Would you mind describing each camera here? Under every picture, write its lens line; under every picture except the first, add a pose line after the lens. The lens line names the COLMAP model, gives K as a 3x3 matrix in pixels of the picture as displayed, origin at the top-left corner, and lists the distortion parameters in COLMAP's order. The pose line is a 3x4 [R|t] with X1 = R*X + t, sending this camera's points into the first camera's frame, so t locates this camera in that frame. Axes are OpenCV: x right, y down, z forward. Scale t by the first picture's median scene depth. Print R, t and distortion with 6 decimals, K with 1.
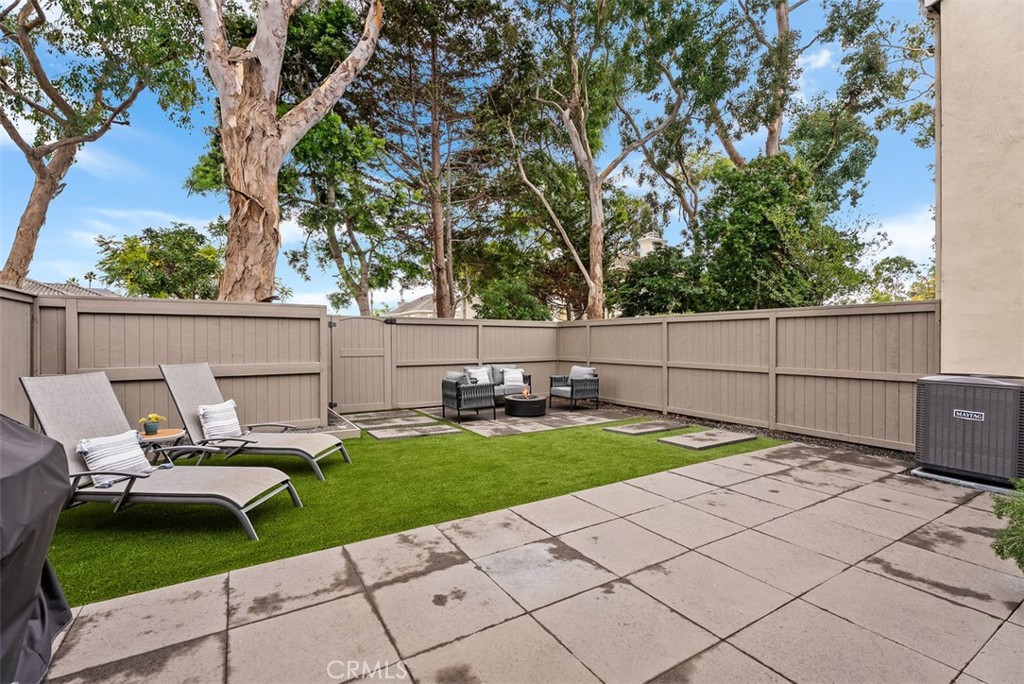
lens RADIAL K [[457.7, 0, 513.4], [0, 457.7, 341.9], [0, 0, 1]] dist [0.001150, -0.000948]
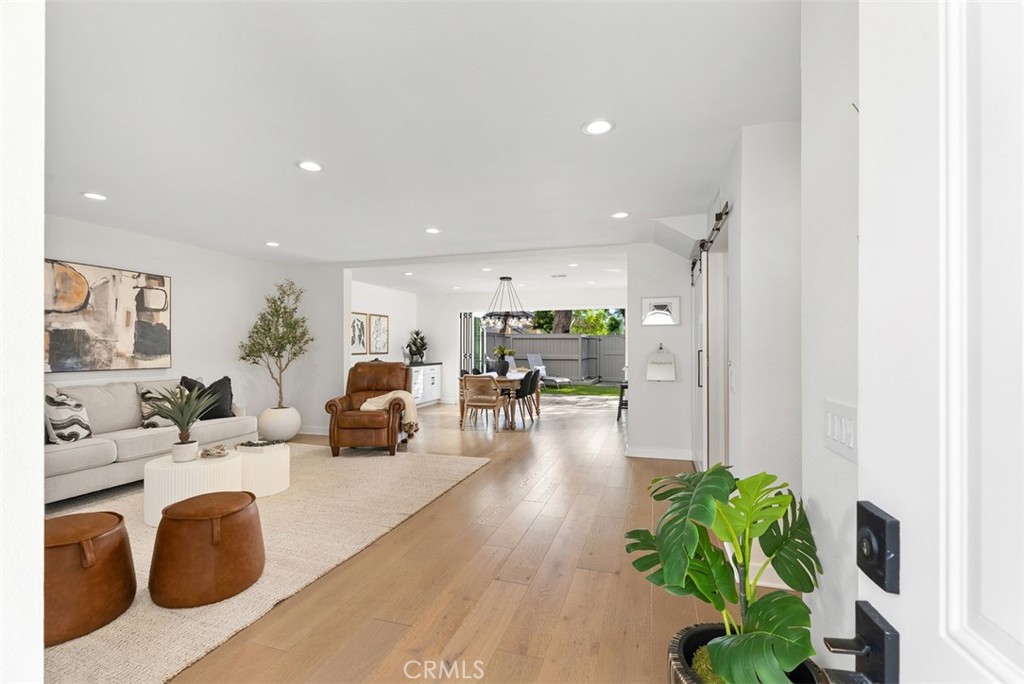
lens RADIAL K [[457.7, 0, 518.0], [0, 457.7, 345.0], [0, 0, 1]] dist [0.001150, -0.000948]
pose [[0.668254, -0.001665, -0.743931, 1.206364], [-0.005033, 0.999964, -0.006758, 0.003712], [0.743916, 0.008260, 0.668222, -0.934636]]
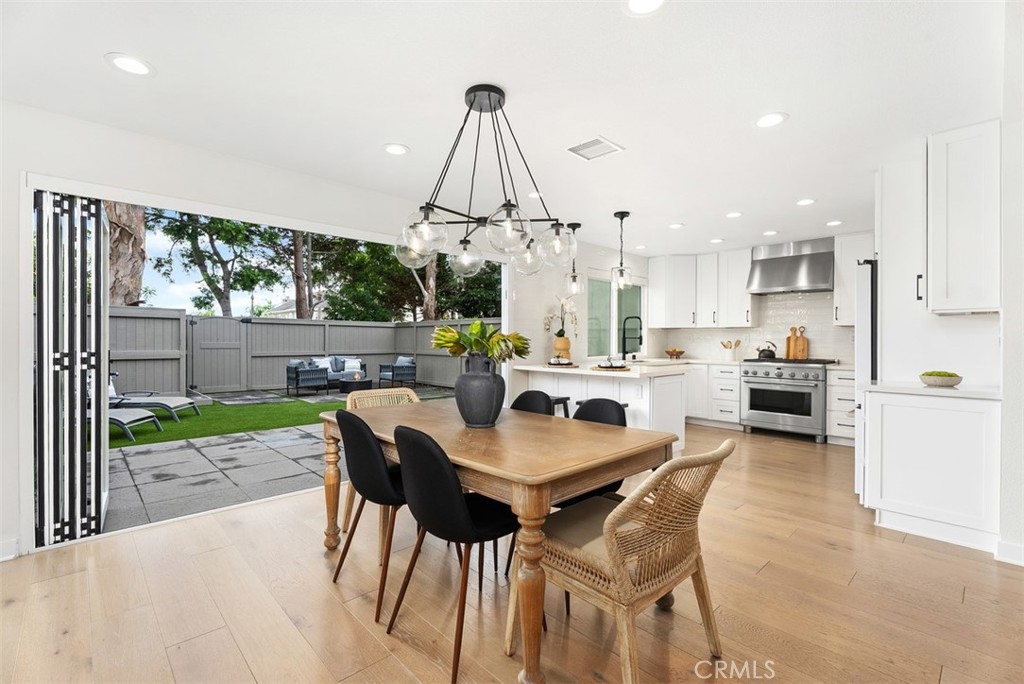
lens RADIAL K [[457.7, 0, 513.6], [0, 457.7, 342.6], [0, 0, 1]] dist [0.001150, -0.000948]
pose [[0.977332, 0.005152, 0.211652, 0.243913], [-0.005470, 0.999985, 0.000921, 0.013044], [-0.211644, -0.002058, 0.977345, -0.510047]]
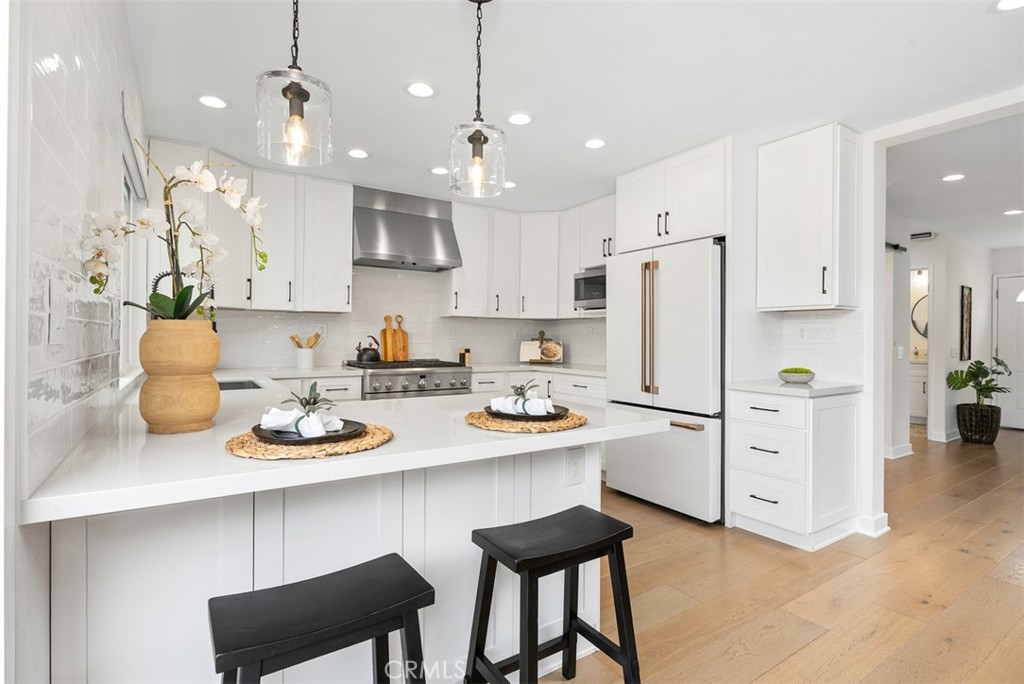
lens RADIAL K [[500.6, 0, 507.0], [0, 500.6, 337.0], [0, 0, 1]] dist [-0.003058, -0.001343]
pose [[-0.035751, 0.002584, 0.999357, 0.276012], [-0.002486, 0.999993, -0.002675, 0.011628], [-0.999358, -0.002580, -0.035744, 0.123403]]
